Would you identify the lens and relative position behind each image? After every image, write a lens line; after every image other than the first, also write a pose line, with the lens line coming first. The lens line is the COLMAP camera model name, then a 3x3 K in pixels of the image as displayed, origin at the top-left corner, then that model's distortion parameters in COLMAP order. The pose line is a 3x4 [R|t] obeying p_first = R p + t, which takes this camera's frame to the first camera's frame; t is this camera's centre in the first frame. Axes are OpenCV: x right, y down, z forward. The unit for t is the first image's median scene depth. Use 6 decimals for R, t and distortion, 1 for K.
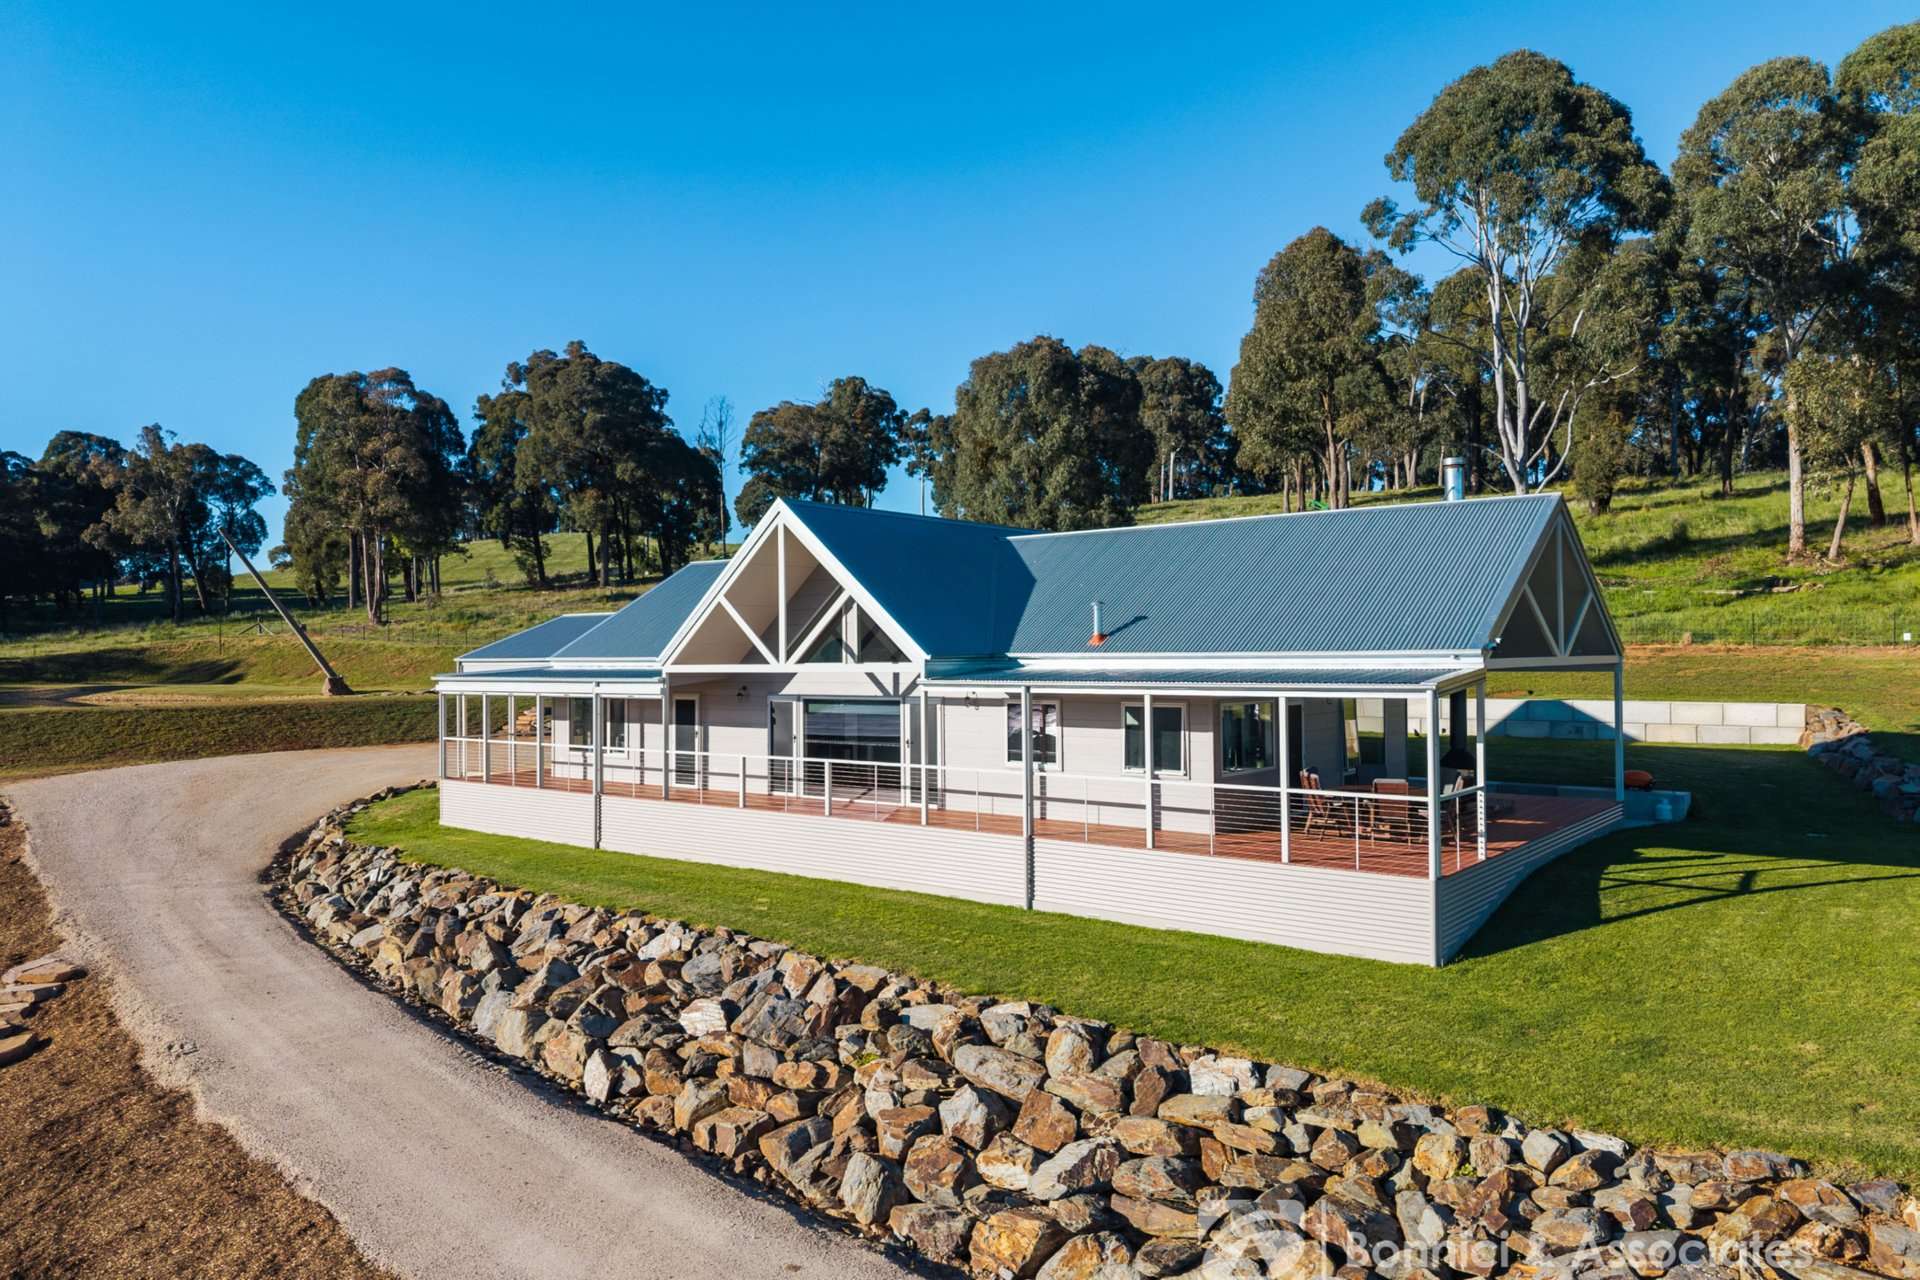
lens RADIAL K [[1340.0, 0, 962.8], [0, 1340.0, 603.2], [0, 0, 1]] dist [0.007579, -0.001581]
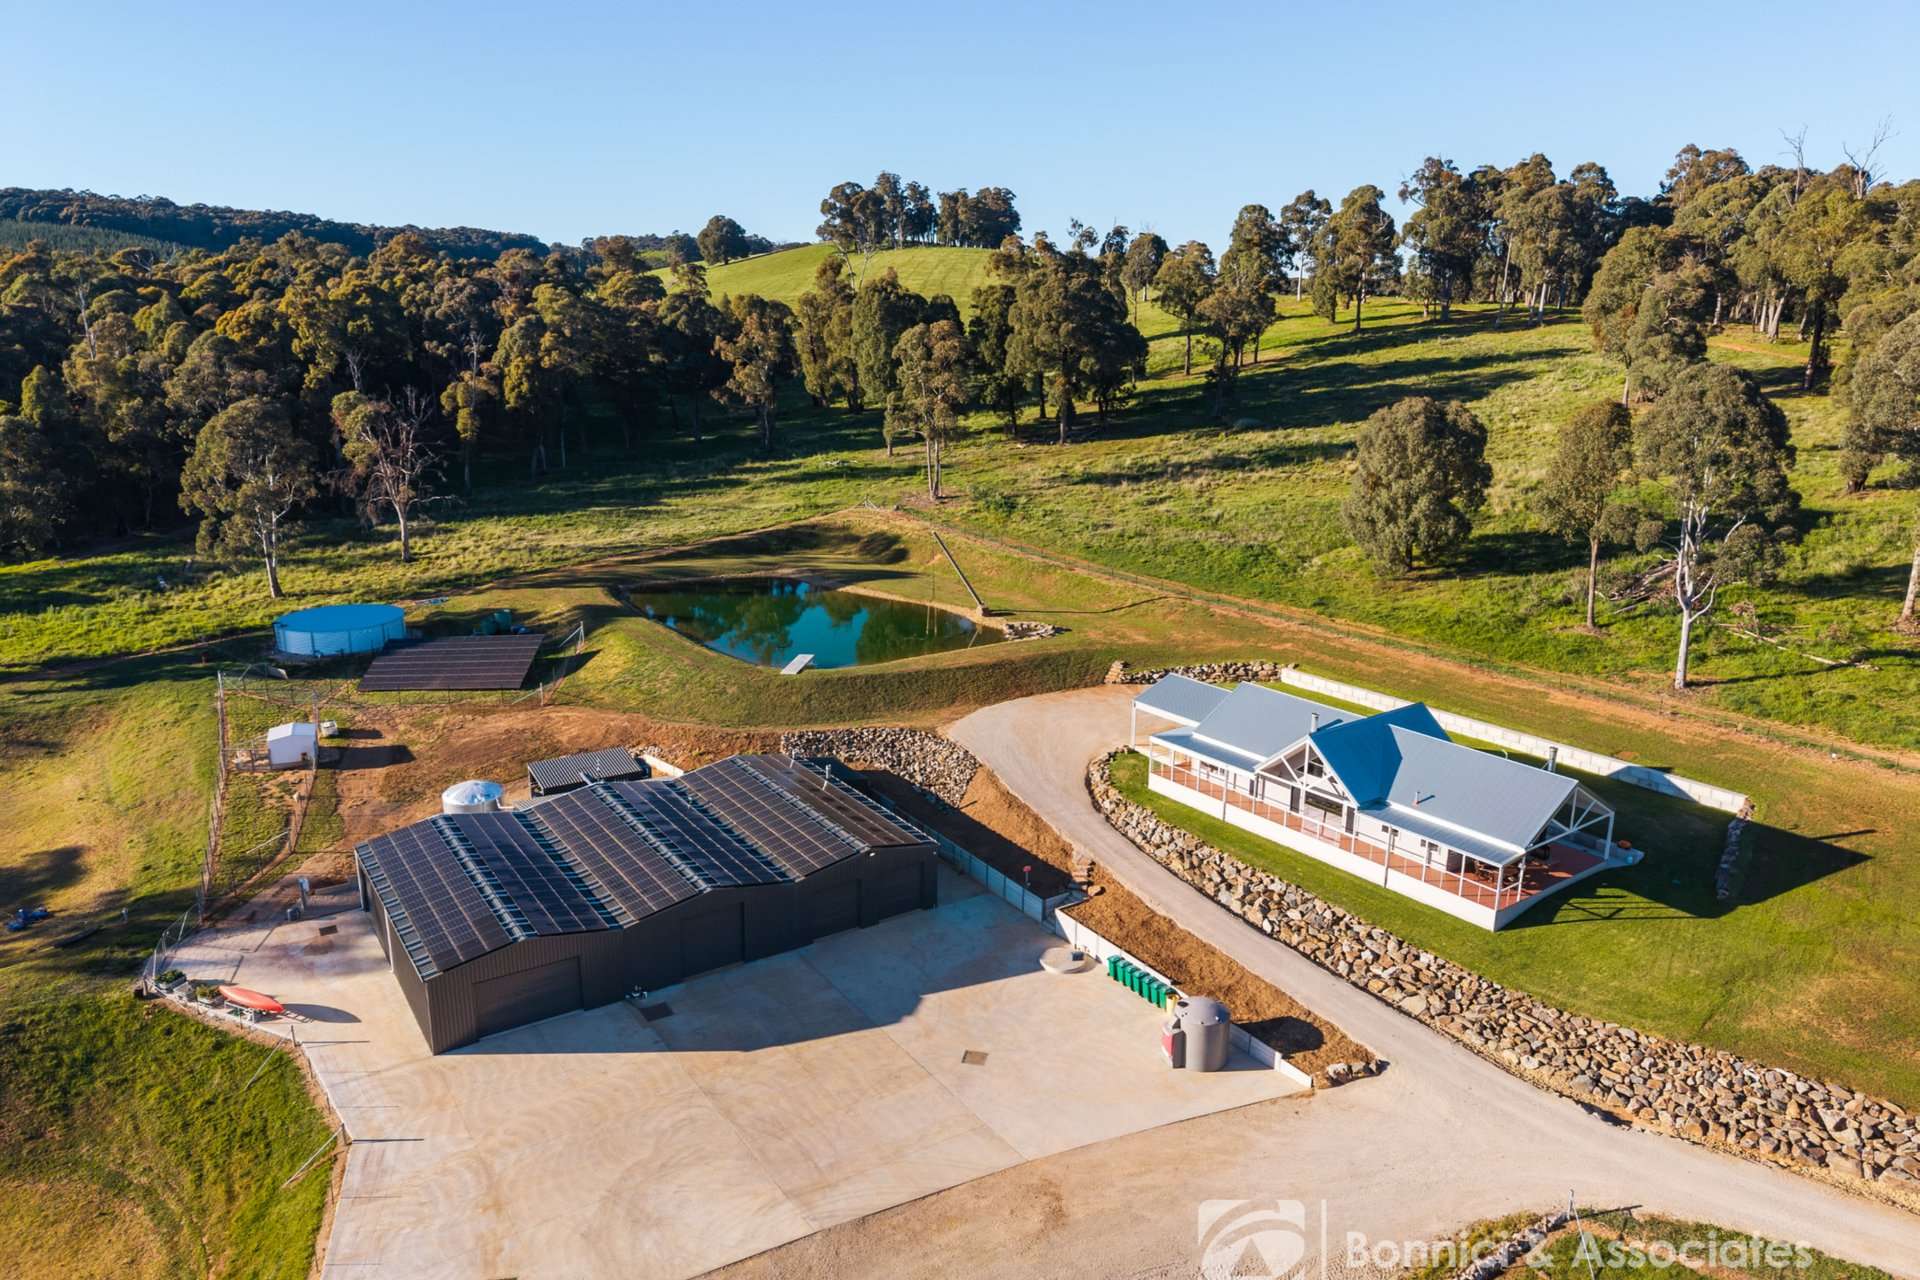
lens RADIAL K [[1340.0, 0, 962.8], [0, 1340.0, 603.2], [0, 0, 1]] dist [0.007579, -0.001581]
pose [[0.967540, 0.082243, -0.238962, -0.274846], [-0.023542, 0.970785, 0.238794, -1.492250], [0.251620, -0.225417, 0.941209, -2.729809]]
